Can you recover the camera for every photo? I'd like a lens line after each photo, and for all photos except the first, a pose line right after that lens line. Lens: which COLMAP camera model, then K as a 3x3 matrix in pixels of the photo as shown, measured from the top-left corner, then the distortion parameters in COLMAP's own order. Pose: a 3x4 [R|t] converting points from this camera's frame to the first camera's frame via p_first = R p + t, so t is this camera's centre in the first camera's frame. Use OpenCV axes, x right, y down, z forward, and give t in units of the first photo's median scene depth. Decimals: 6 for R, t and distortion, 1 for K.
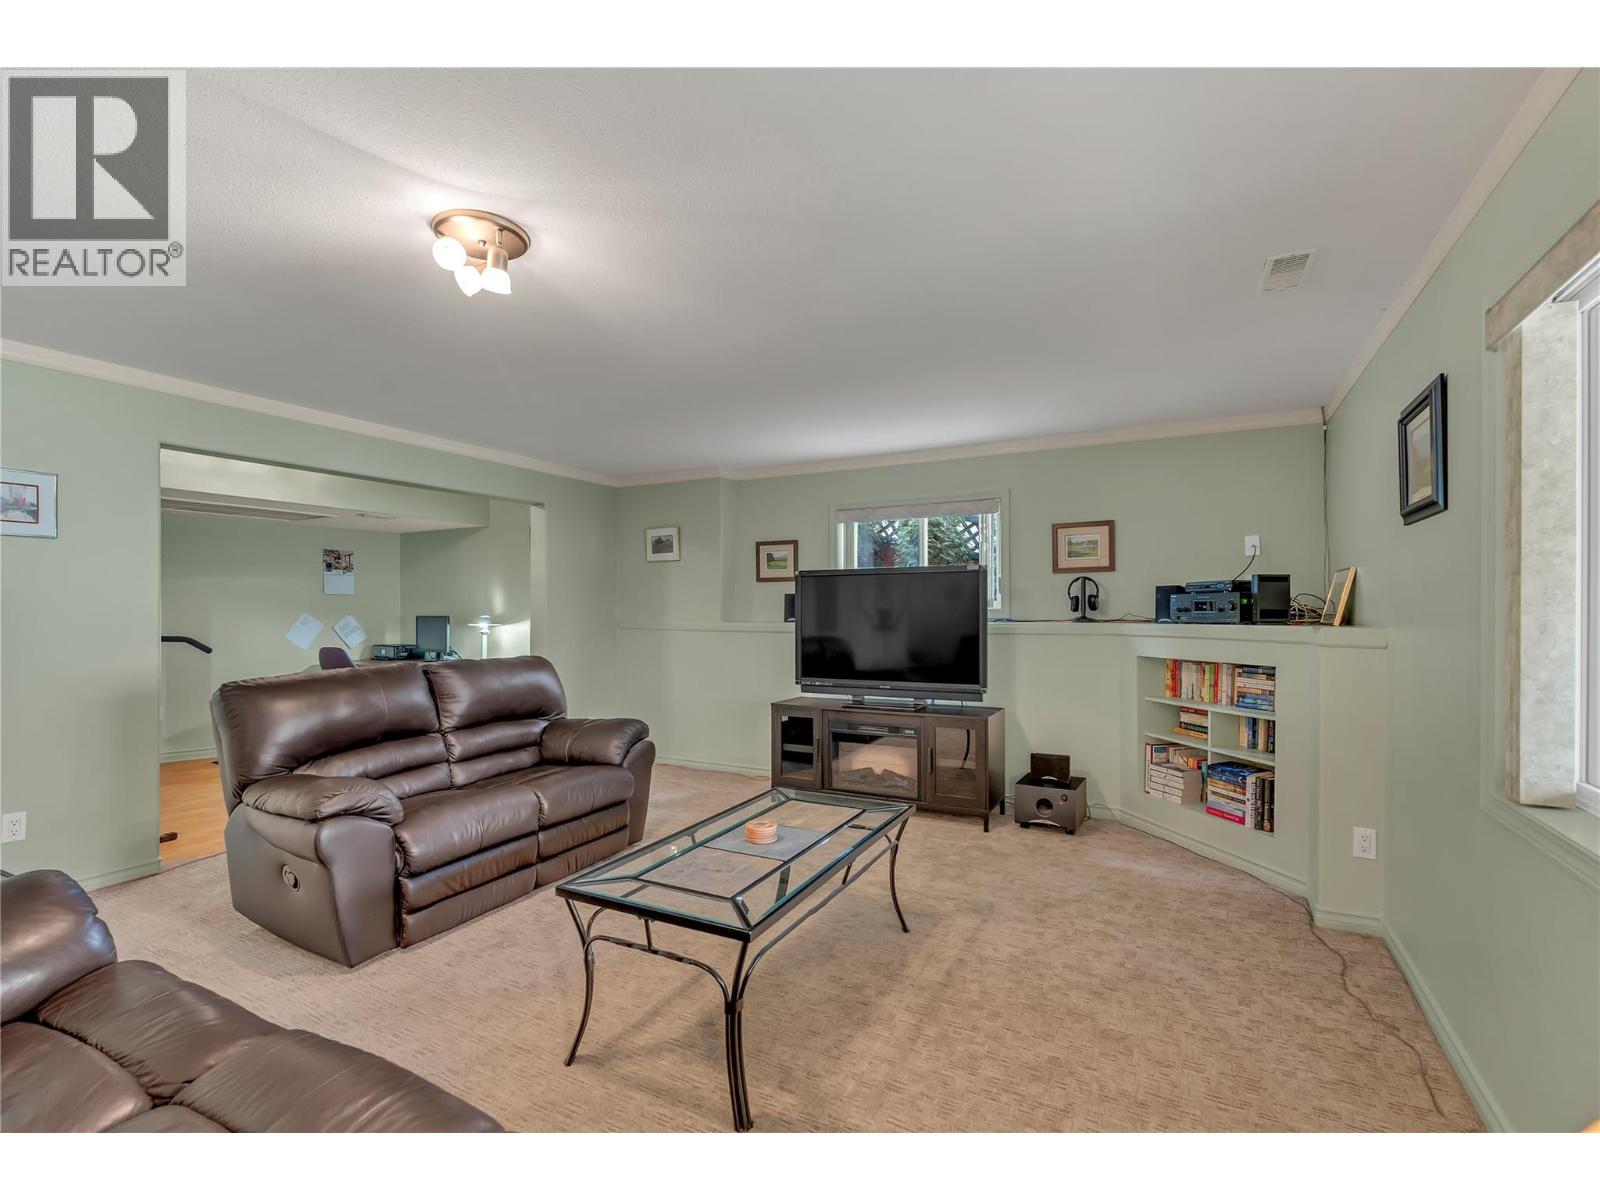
lens RADIAL K [[733.4, 0, 802.1], [0, 733.4, 611.9], [0, 0, 1]] dist [0.004749, 0.001312]
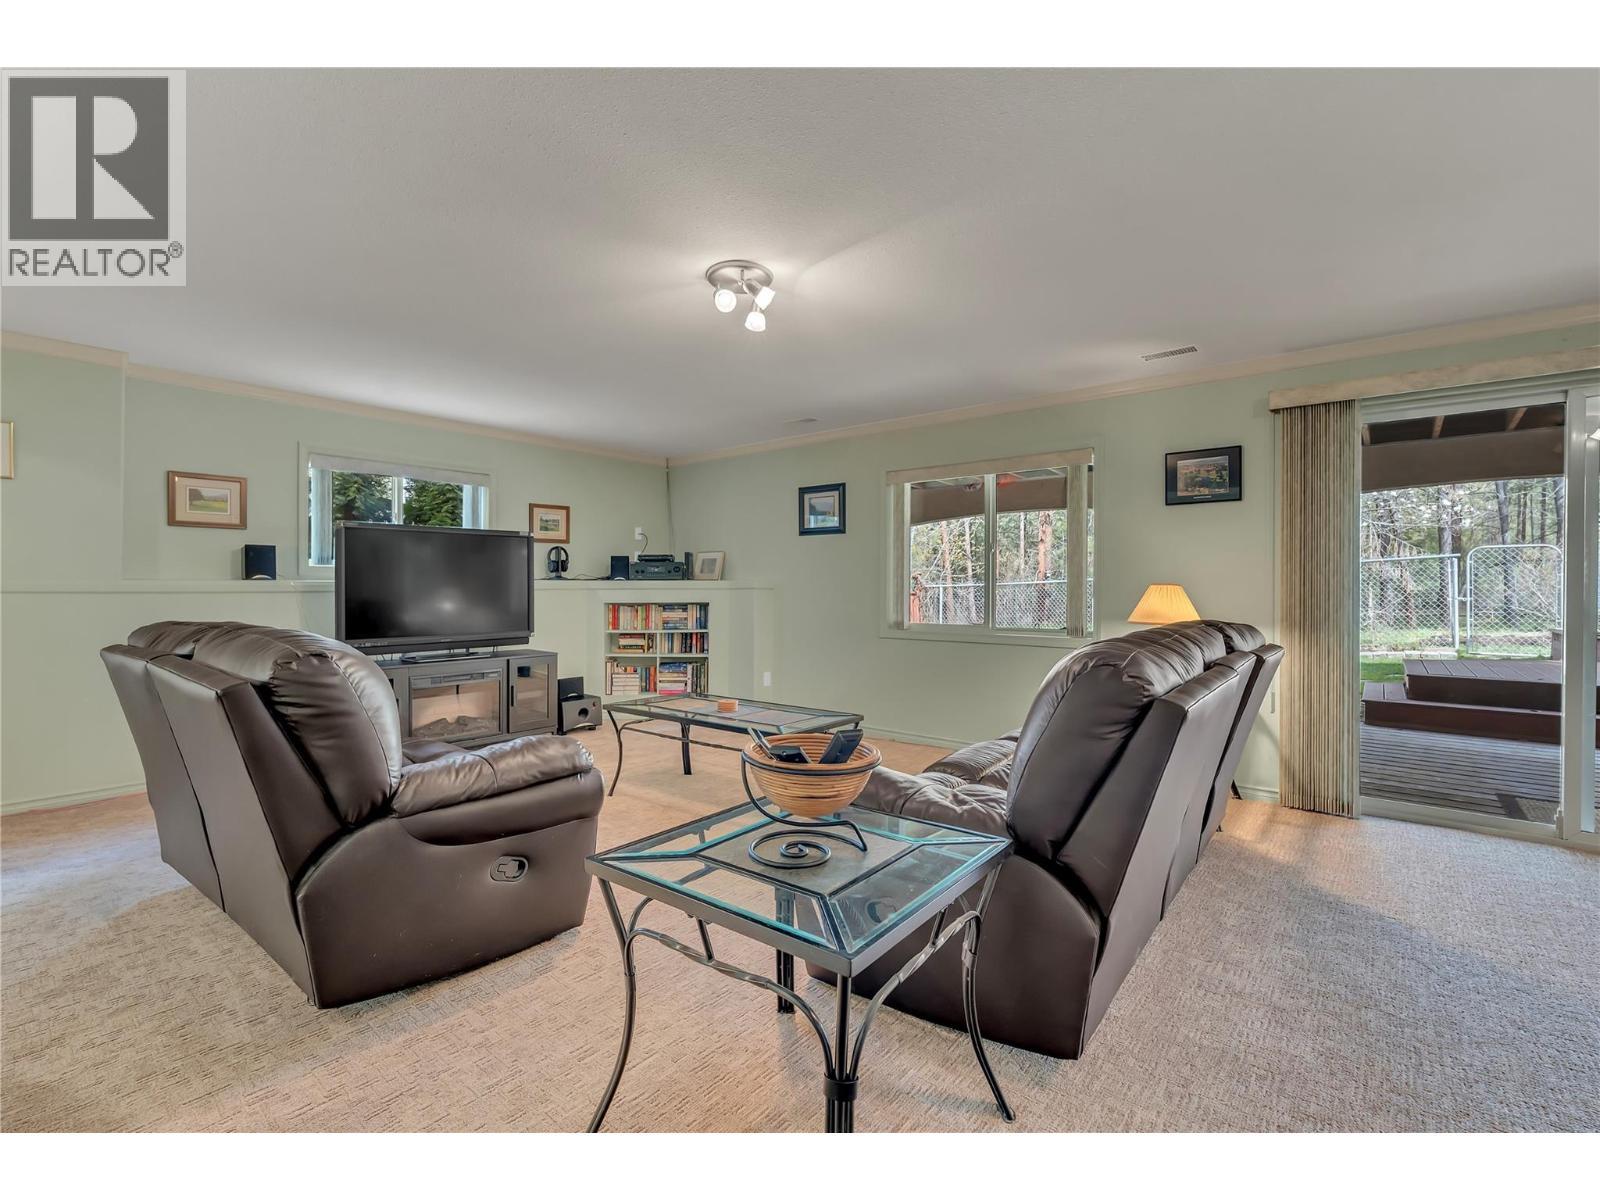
lens RADIAL K [[733.4, 0, 797.1], [0, 733.4, 588.9], [0, 0, 1]] dist [0.004749, 0.001312]
pose [[0.199950, -0.002527, 0.979803, -0.901365], [-0.000567, 0.999996, 0.002695, 0.027892], [-0.979806, -0.001095, 0.199948, 0.325957]]
